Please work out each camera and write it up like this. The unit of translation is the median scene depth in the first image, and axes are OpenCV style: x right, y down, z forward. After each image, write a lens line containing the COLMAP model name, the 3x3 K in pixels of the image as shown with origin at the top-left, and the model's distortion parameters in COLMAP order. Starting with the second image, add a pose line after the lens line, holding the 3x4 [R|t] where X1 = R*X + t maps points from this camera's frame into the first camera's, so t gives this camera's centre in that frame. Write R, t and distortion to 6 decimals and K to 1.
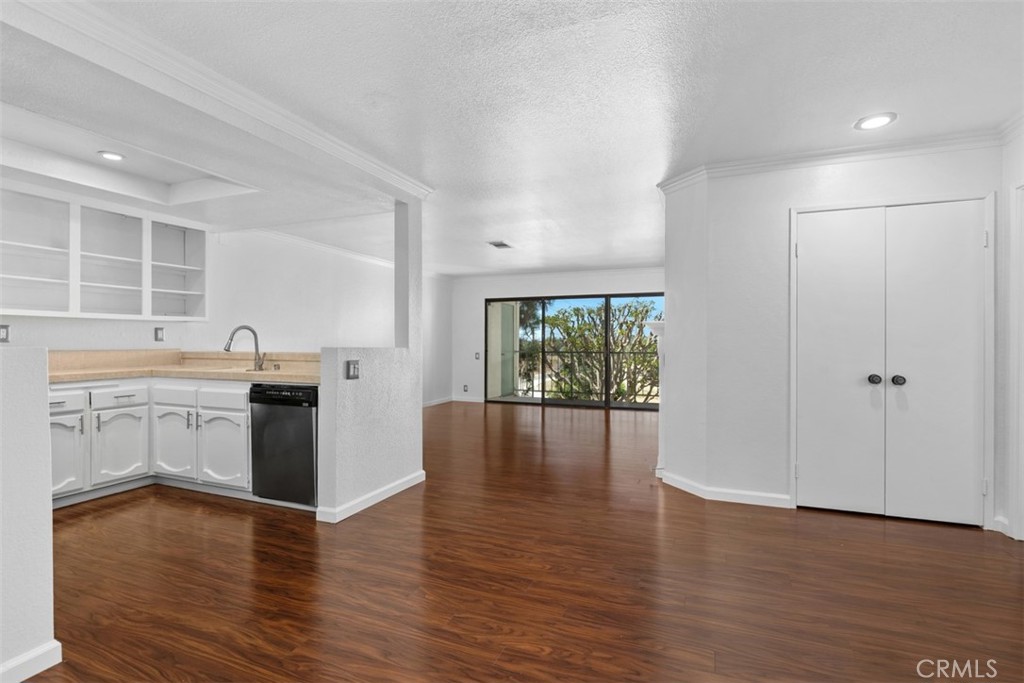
lens RADIAL K [[477.0, 0, 517.1], [0, 477.0, 343.9], [0, 0, 1]] dist [-0.010169, 0.002465]
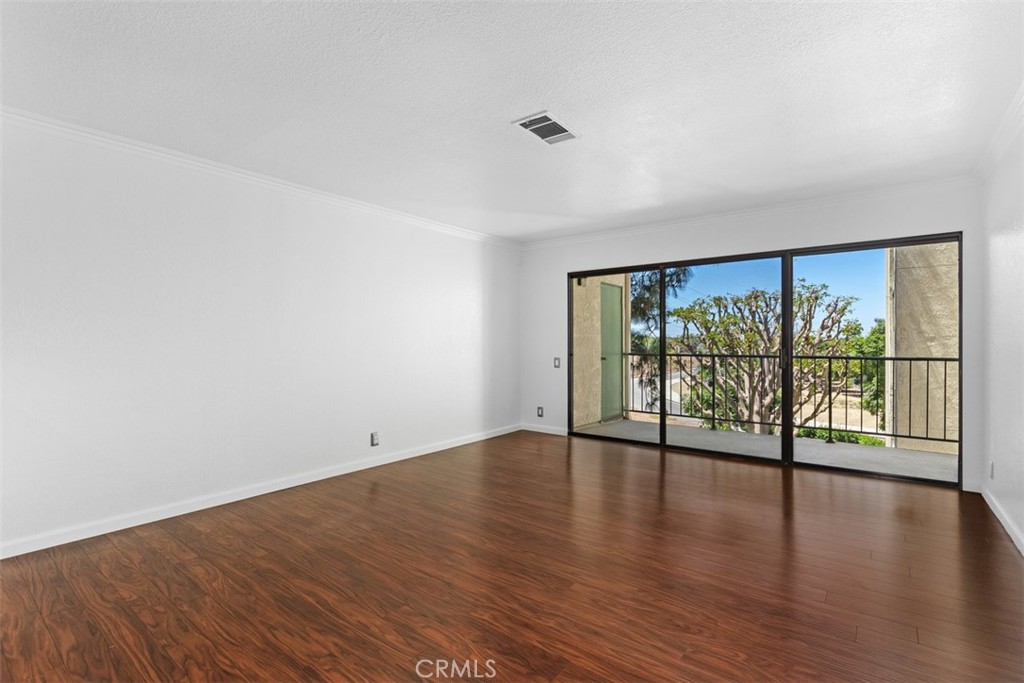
lens RADIAL K [[477.0, 0, 516.2], [0, 477.0, 339.0], [0, 0, 1]] dist [-0.010169, 0.002465]
pose [[0.962720, -0.006091, -0.270432, 0.098273], [0.004825, 0.999974, -0.005349, -0.008415], [0.270458, 0.003845, 0.962724, 0.951415]]
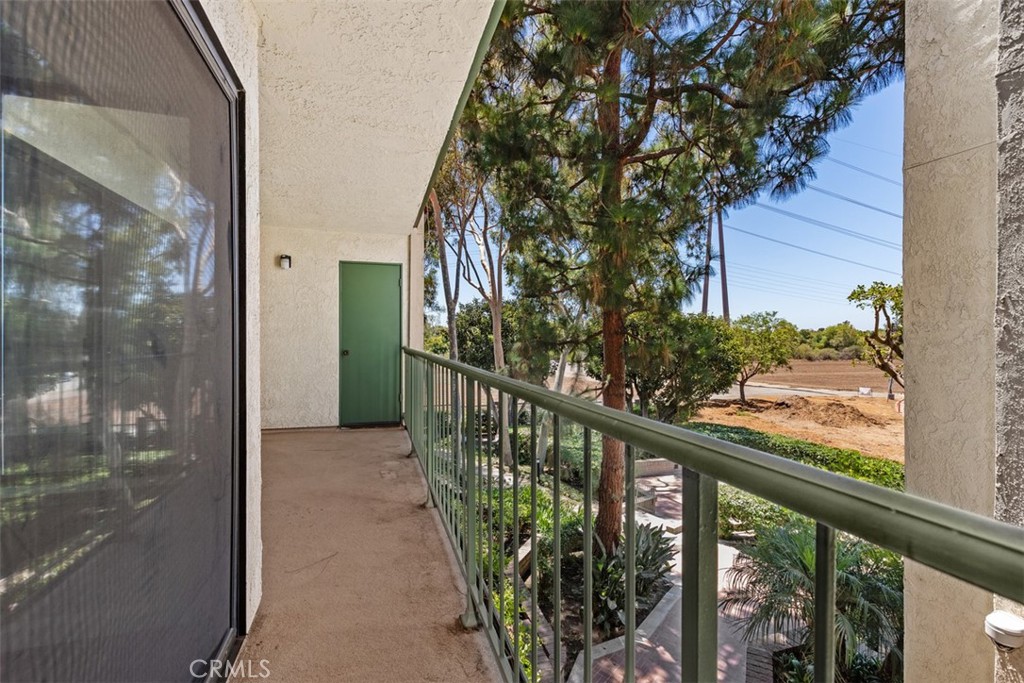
lens RADIAL K [[457.1, 0, 514.5], [0, 457.1, 336.4], [0, 0, 1]] dist [-0.000738, 0.001539]
pose [[0.633216, -0.004047, -0.773965, 1.527847], [0.000973, 0.999990, -0.004434, 0.016541], [0.773975, 0.002055, 0.633213, 2.415248]]
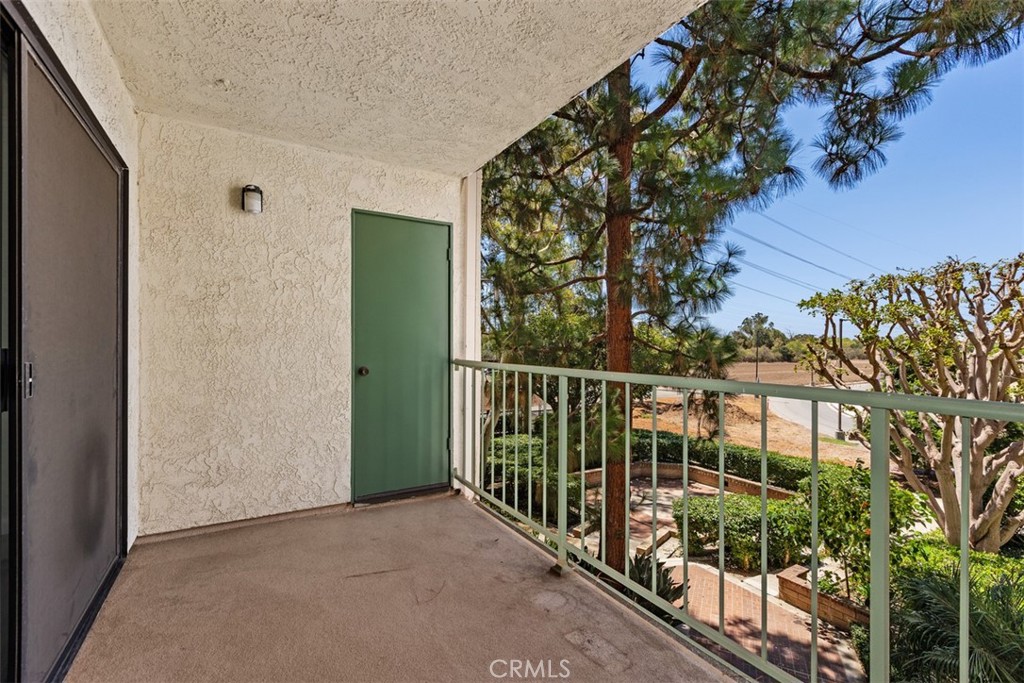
lens RADIAL K [[457.1, 0, 515.6], [0, 457.1, 342.6], [0, 0, 1]] dist [-0.000738, 0.001539]
pose [[0.803132, -0.001971, -0.595798, 0.695299], [0.000426, 0.999996, -0.002734, 0.010875], [0.595801, 0.001942, 0.803130, 2.422827]]
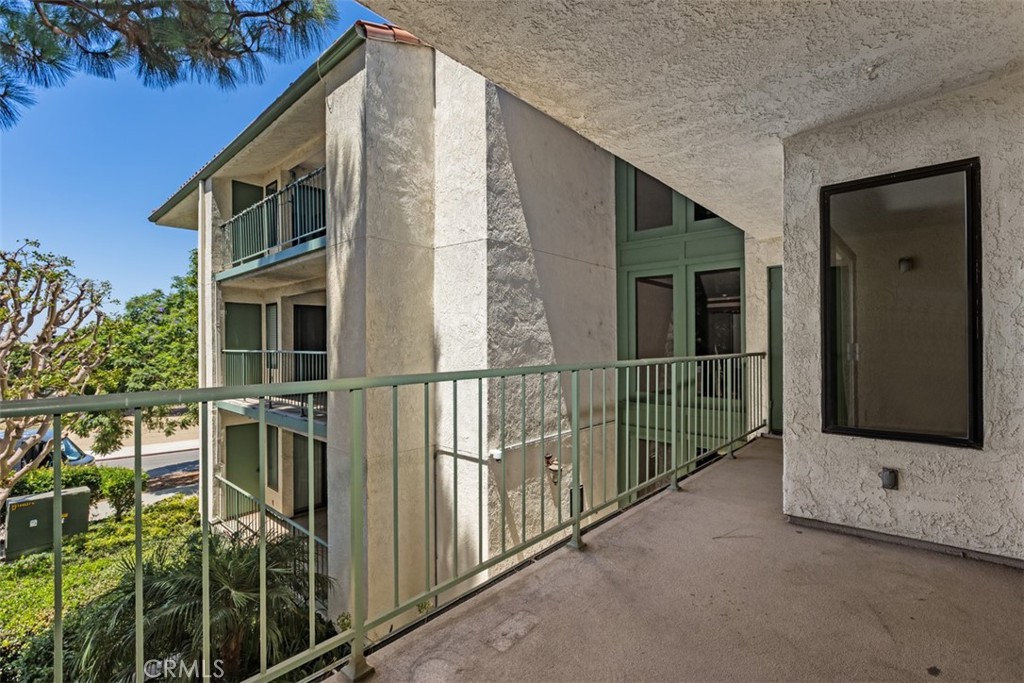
lens RADIAL K [[457.1, 0, 519.1], [0, 457.1, 341.2], [0, 0, 1]] dist [-0.000738, 0.001539]
pose [[0.346518, -0.006205, 0.938023, -0.020078], [0.007124, 0.999967, 0.003983, 0.005099], [-0.938016, 0.005302, 0.346551, 2.686528]]
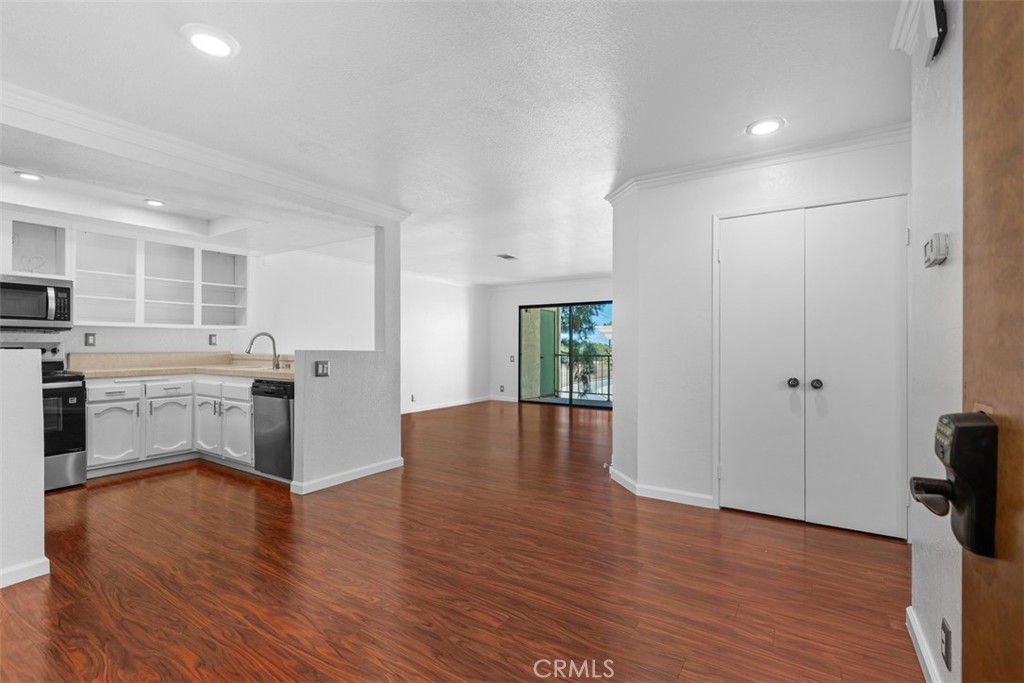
lens RADIAL K [[457.1, 0, 517.1], [0, 457.1, 345.1], [0, 0, 1]] dist [-0.000738, 0.001539]
pose [[0.982325, -0.001132, -0.187181, 0.316236], [-0.000009, 0.999981, -0.006093, 0.001258], [0.187184, 0.005987, 0.982307, -0.039069]]
